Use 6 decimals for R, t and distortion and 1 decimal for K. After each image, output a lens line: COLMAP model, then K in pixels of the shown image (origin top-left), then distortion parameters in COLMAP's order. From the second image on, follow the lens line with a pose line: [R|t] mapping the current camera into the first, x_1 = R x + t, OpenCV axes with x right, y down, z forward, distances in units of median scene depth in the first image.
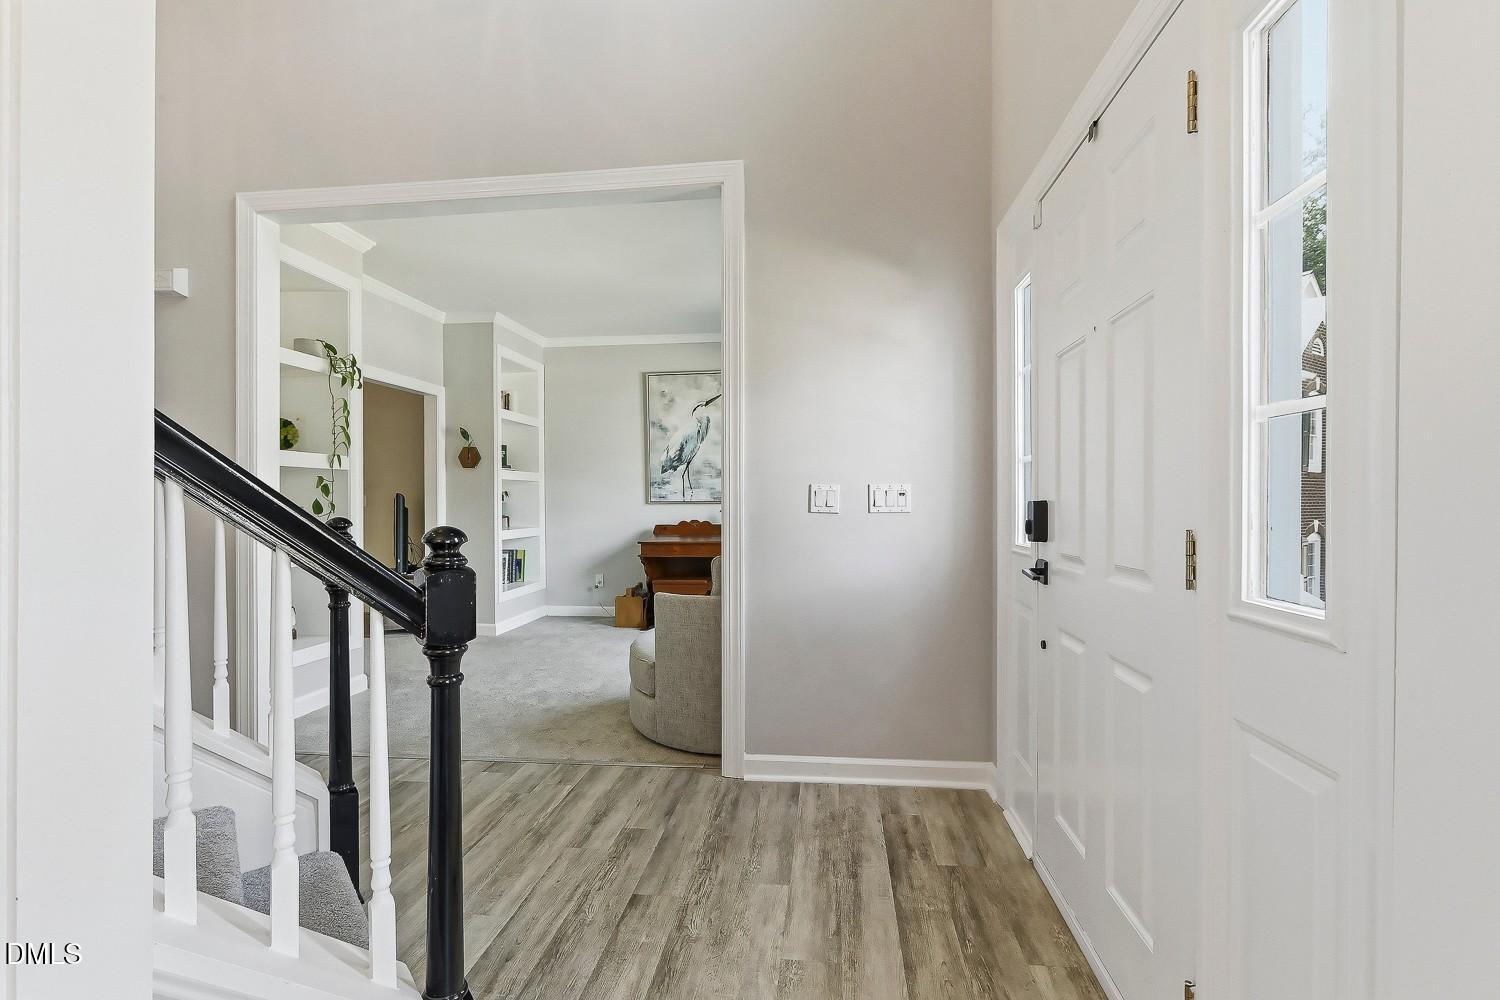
lens RADIAL K [[685.4, 0, 748.6], [0, 685.4, 503.9], [0, 0, 1]] dist [0.000024, 0.004122]
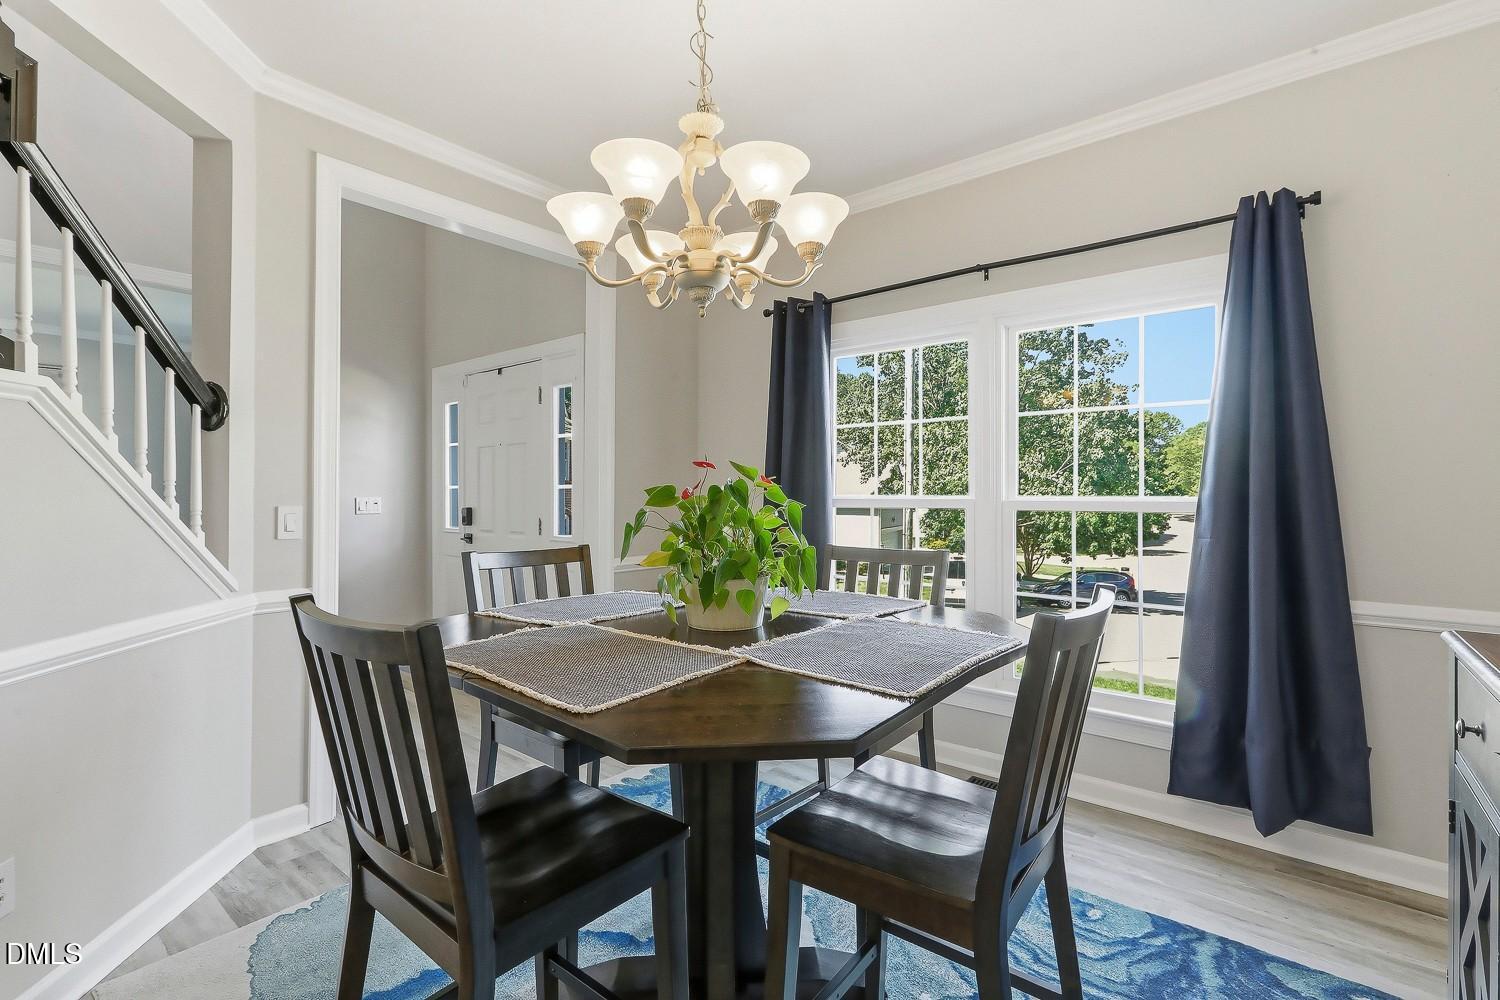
lens RADIAL K [[685.4, 0, 749.6], [0, 685.4, 491.6], [0, 0, 1]] dist [0.000024, 0.004122]
pose [[0.536775, 0.003622, 0.843718, -0.758181], [0.006307, 0.999946, -0.008305, -0.025236], [-0.843702, 0.009779, 0.536723, -0.777769]]
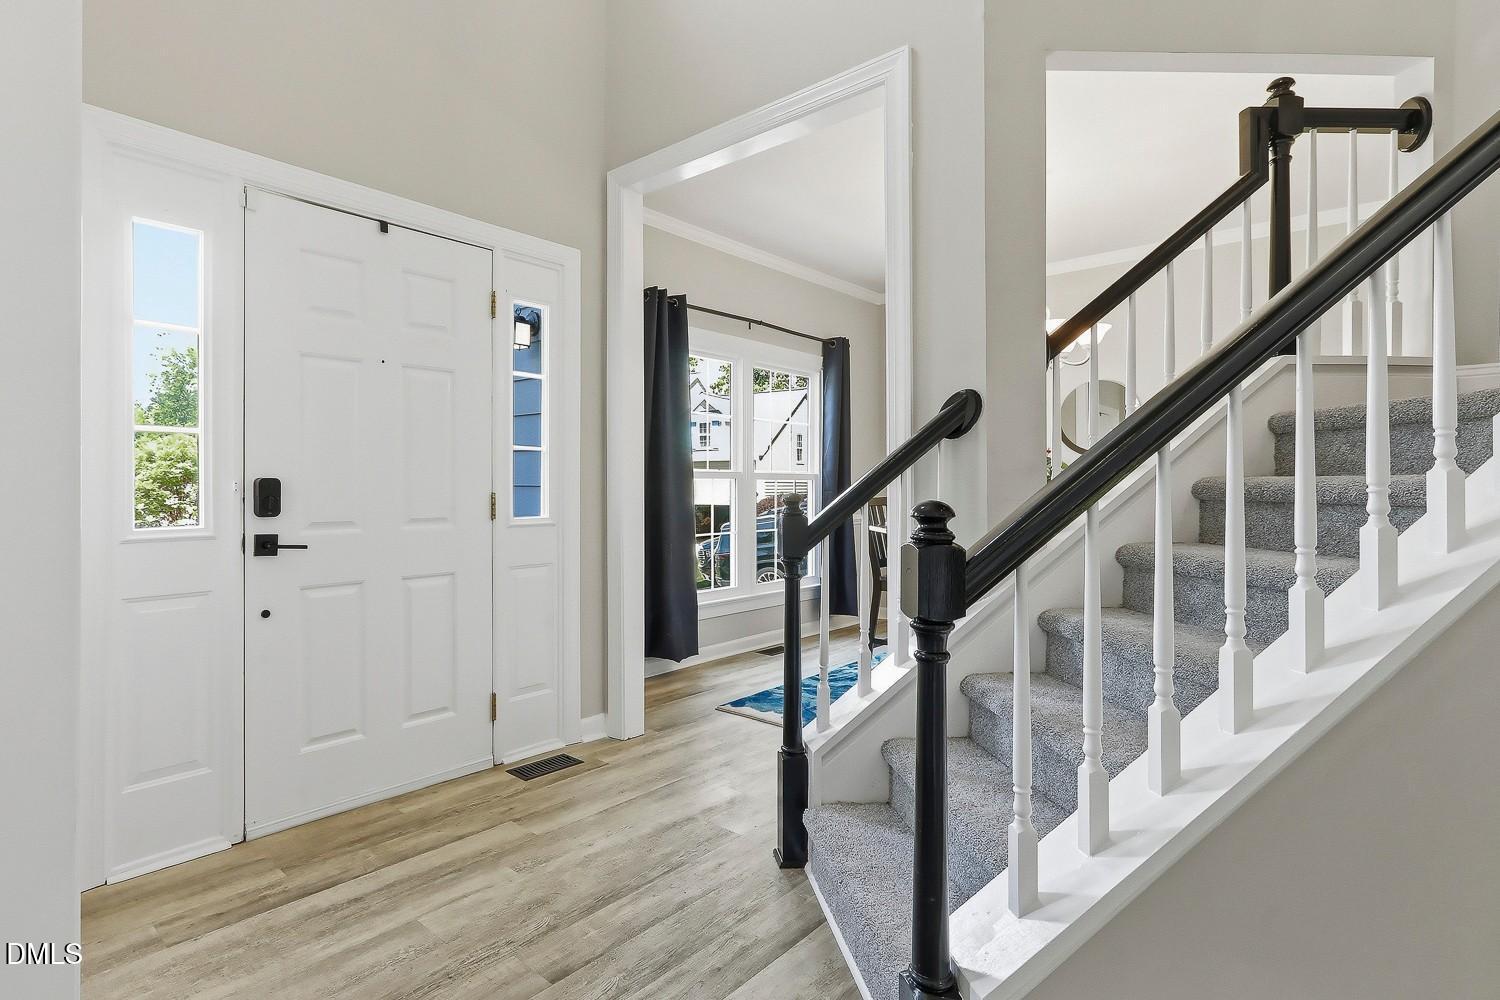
lens RADIAL K [[754.9, 0, 650.6], [0, 754.9, 481.7], [0, 0, 1]] dist [-0.002712, -0.000651]
pose [[-0.790696, 0.000831, 0.612209, -0.571357], [0.004127, 0.999984, 0.003973, -0.002071], [-0.612195, 0.005668, -0.790686, 1.174914]]
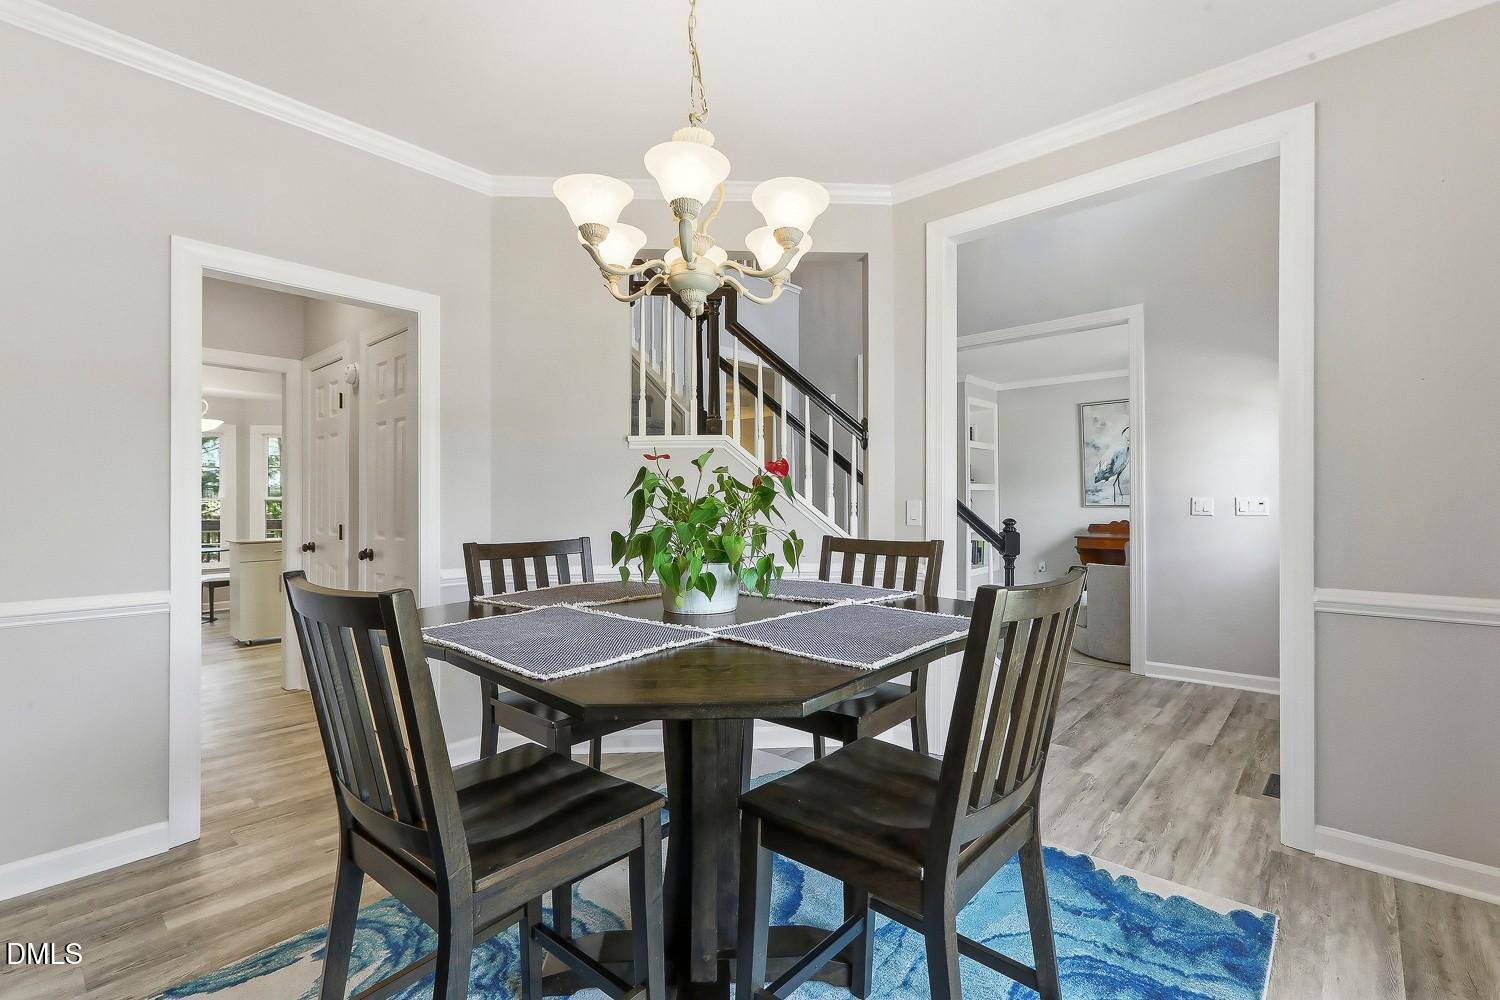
lens RADIAL K [[685.4, 0, 745.9], [0, 685.4, 497.2], [0, 0, 1]] dist [0.000024, 0.004122]
pose [[0.821537, -0.007580, -0.570105, 0.150930], [0.001958, 0.999943, -0.010473, -0.015771], [0.570152, 0.007488, 0.821505, -0.940353]]
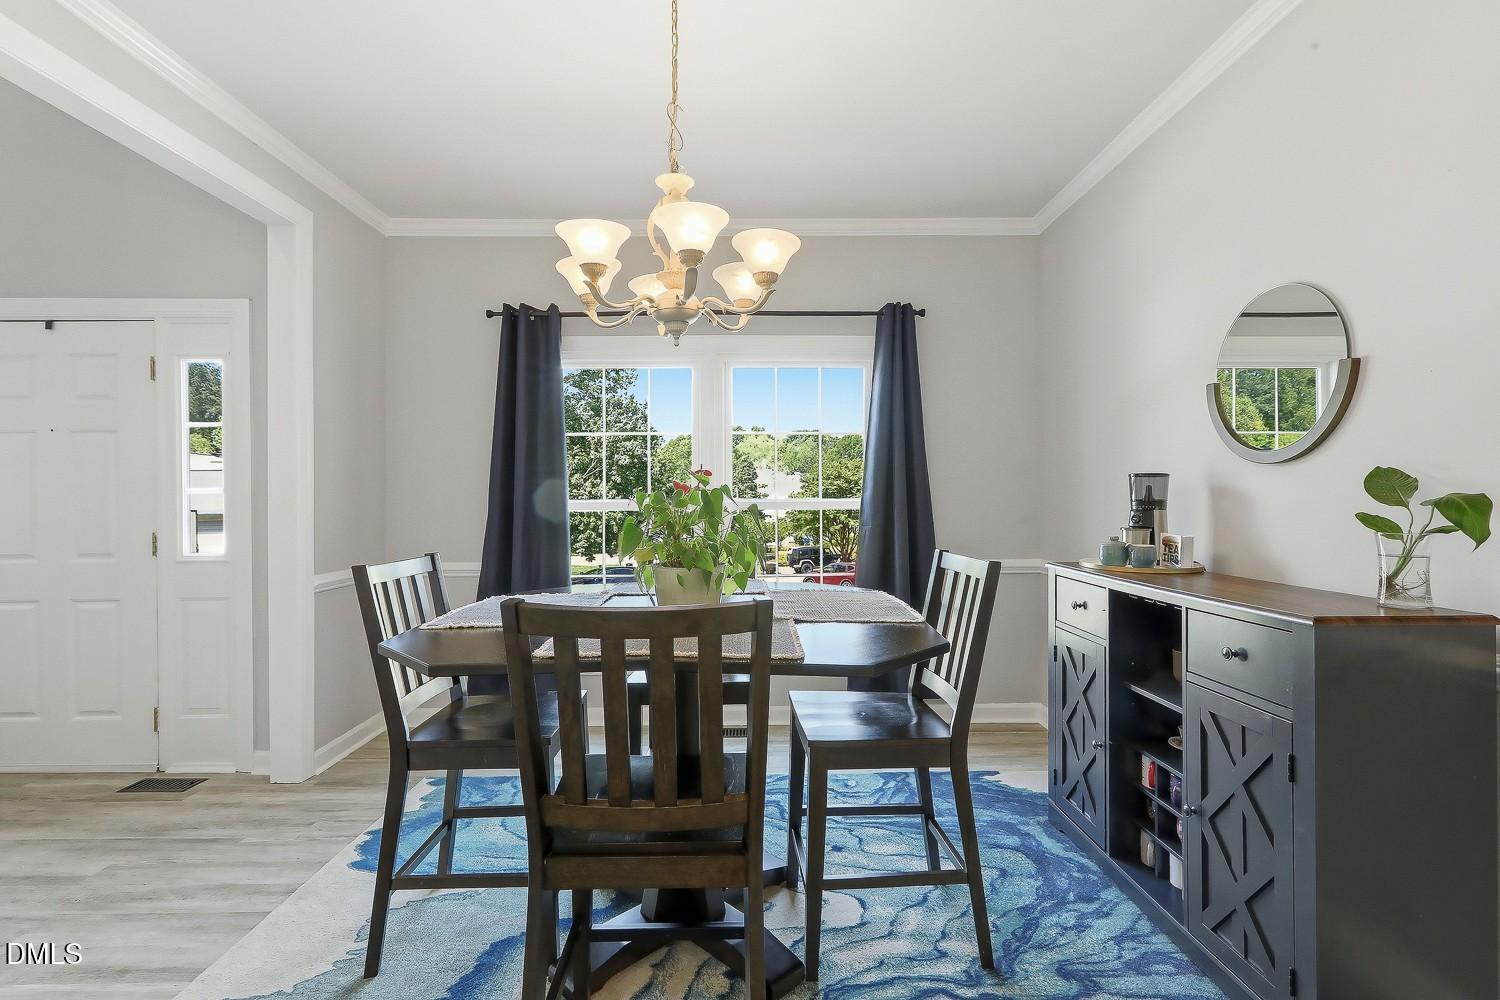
lens RADIAL K [[685.4, 0, 750.8], [0, 685.4, 497.3], [0, 0, 1]] dist [0.000024, 0.004122]
pose [[-0.127199, -0.001243, 0.991876, -0.982581], [0.015428, 0.999876, 0.003232, -0.029997], [-0.991757, 0.015714, -0.127164, -0.403805]]
